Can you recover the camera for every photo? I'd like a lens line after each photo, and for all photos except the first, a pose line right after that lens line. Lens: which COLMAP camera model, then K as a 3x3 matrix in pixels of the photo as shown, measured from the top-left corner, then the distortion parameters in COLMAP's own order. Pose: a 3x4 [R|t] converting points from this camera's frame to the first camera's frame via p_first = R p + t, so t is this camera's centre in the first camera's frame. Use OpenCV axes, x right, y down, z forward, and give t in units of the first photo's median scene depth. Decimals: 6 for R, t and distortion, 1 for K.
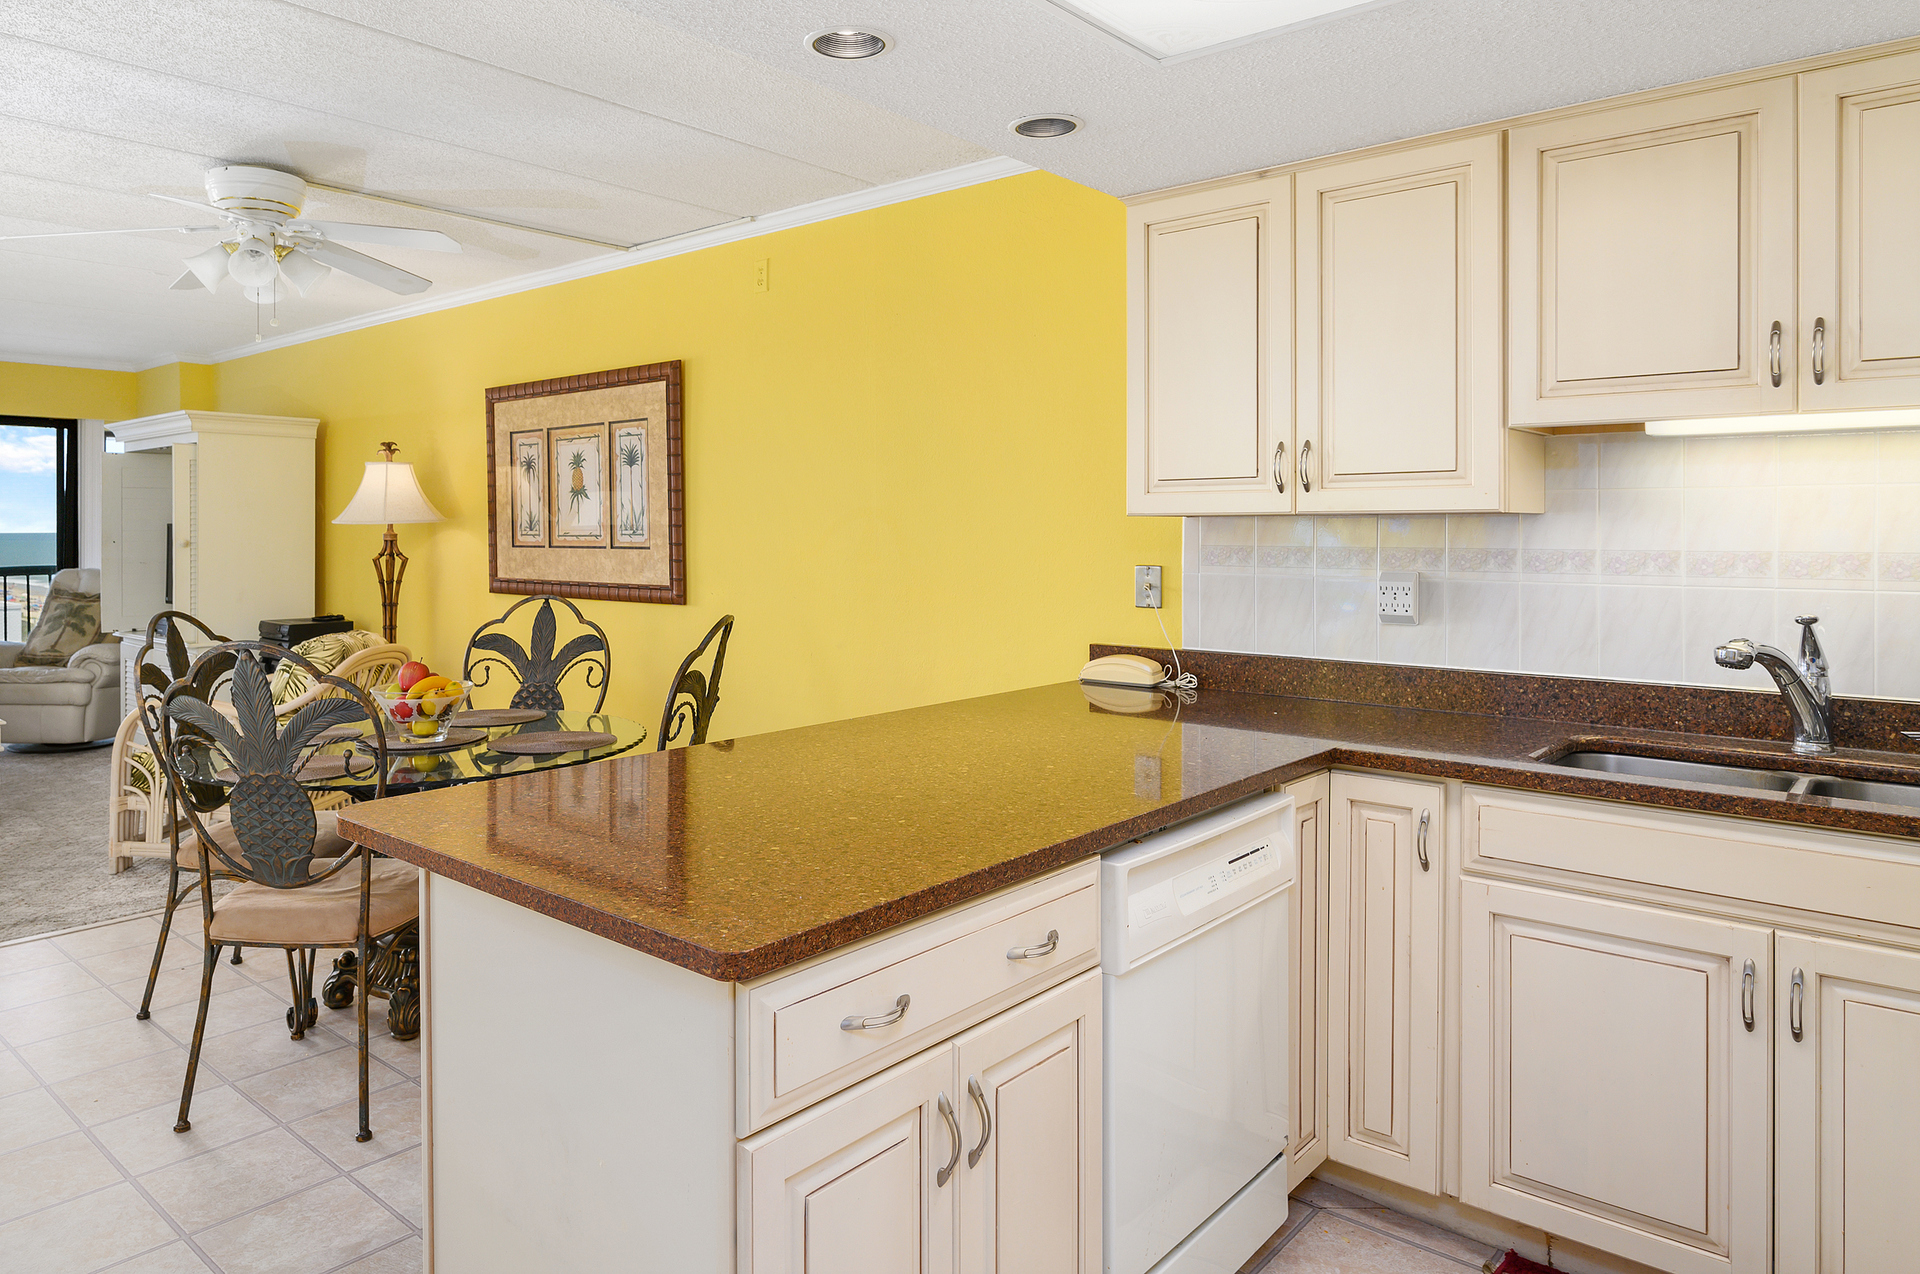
lens RADIAL K [[1216.5, 0, 850.5], [0, 1216.5, 527.6], [0, 0, 1]] dist [-0.003730, -0.001578]
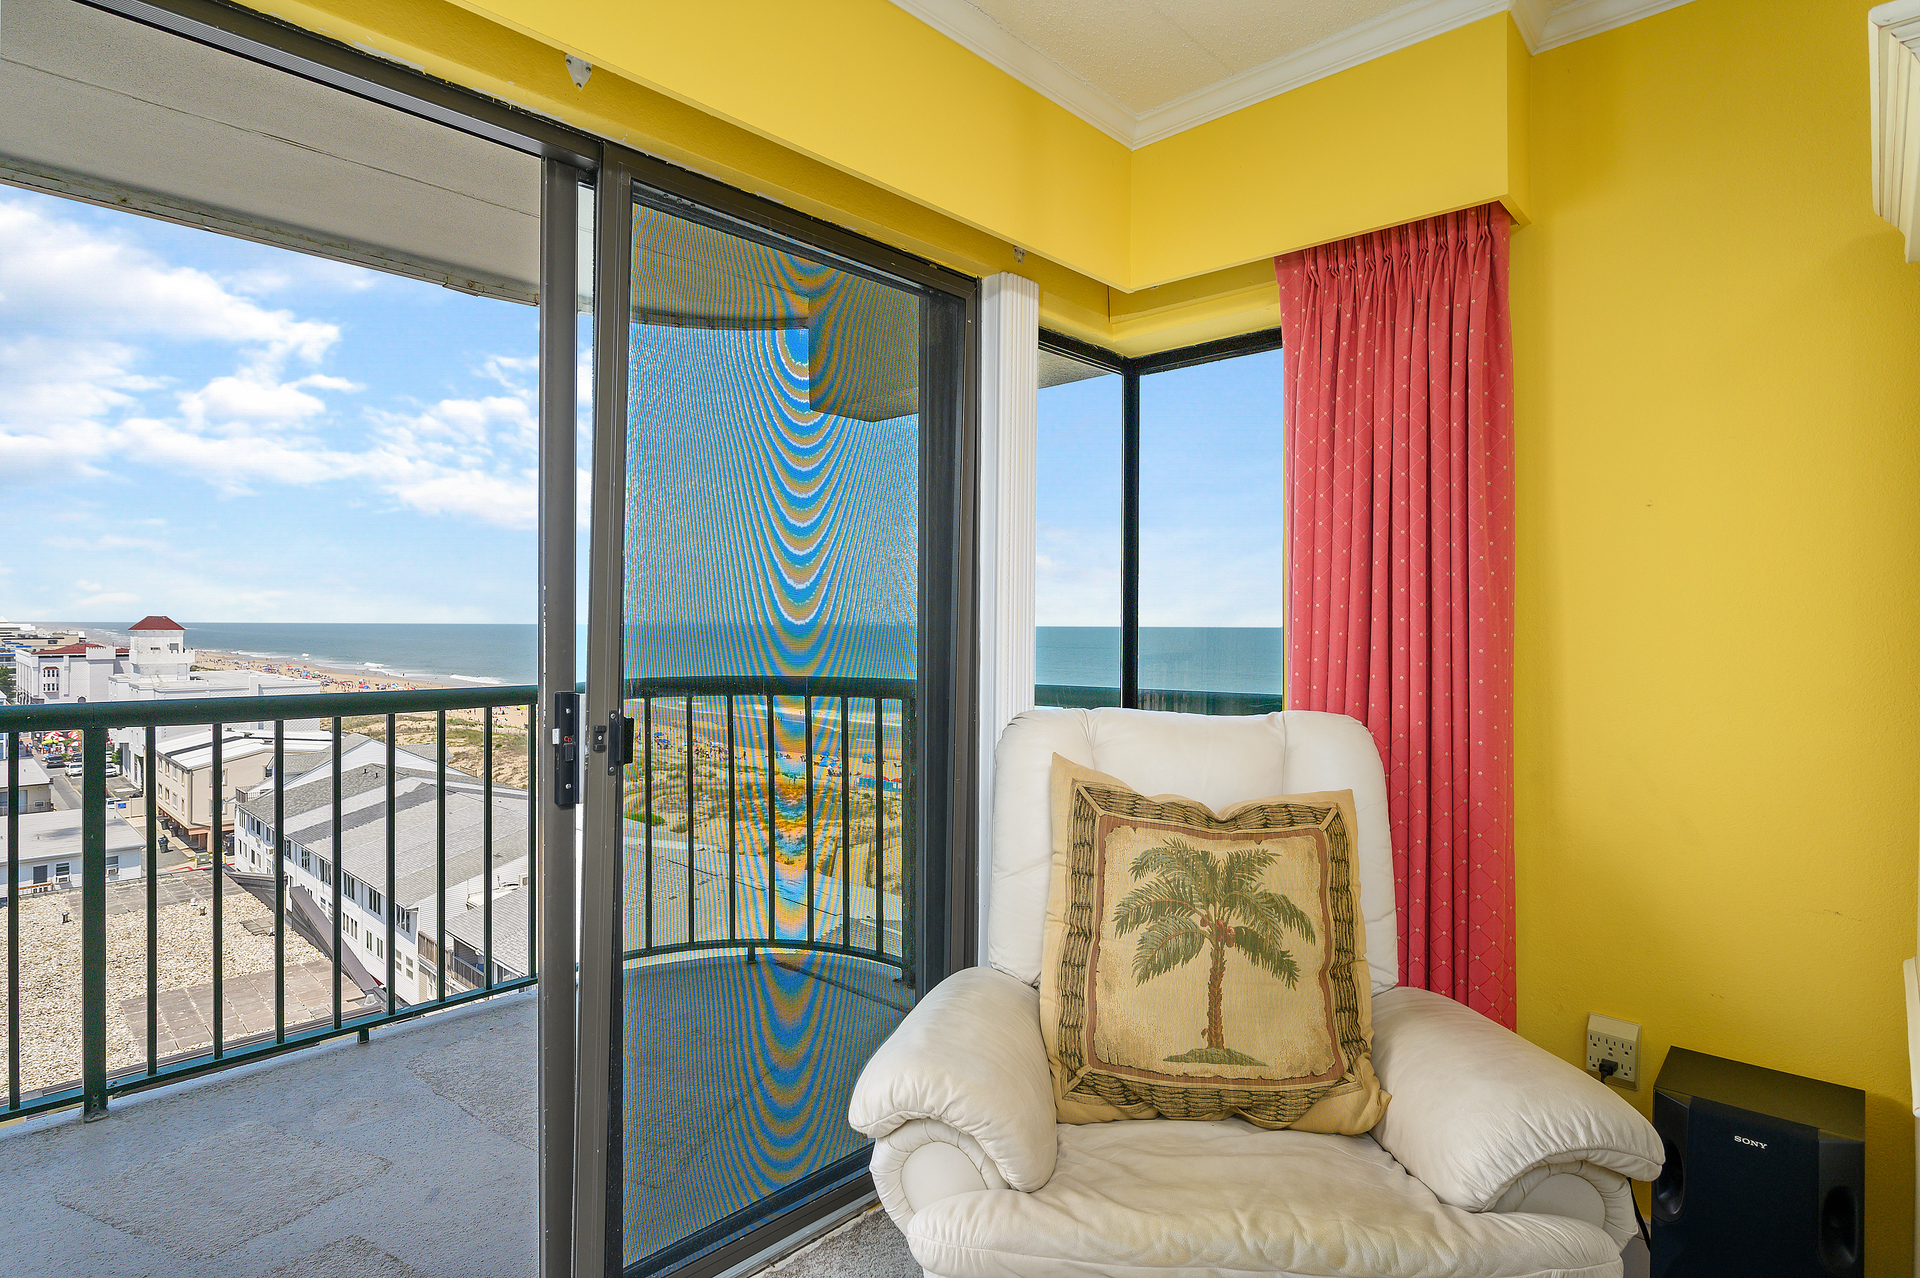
lens RADIAL K [[992.7, 0, 964.6], [0, 992.7, 633.1], [0, 0, 1]] dist [-0.007786, -0.000721]
pose [[0.999890, 0.005935, -0.013598, -1.231306], [-0.005803, 0.999936, 0.009745, 0.020438], [0.013655, -0.009665, 0.999860, 1.378886]]
